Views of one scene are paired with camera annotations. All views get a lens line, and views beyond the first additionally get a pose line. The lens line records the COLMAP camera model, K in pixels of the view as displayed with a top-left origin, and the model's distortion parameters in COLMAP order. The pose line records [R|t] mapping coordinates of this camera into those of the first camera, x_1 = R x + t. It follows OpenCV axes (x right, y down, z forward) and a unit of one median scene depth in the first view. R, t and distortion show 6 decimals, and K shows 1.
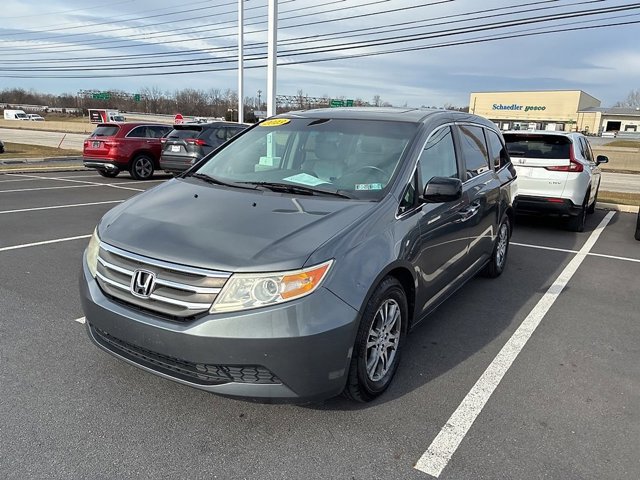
lens RADIAL K [[486.0, 0, 320.0], [0, 486.0, 240.0], [0, 0, 1]] dist [0.043608, -0.065473]
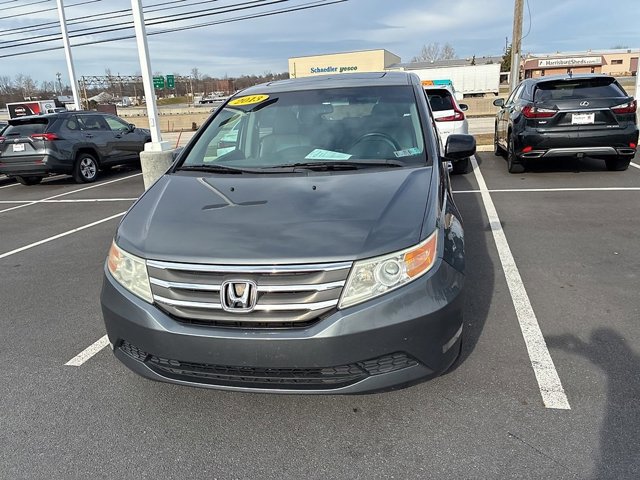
lens RADIAL K [[487.1, 0, 320.4], [0, 487.1, 228.0], [0, 0, 1]] dist [0.043365, -0.065187]
pose [[0.935674, -0.179620, 0.303728, -0.387709], [0.169739, 0.983730, 0.058858, -0.046204], [-0.309358, -0.003517, 0.950939, 0.108177]]
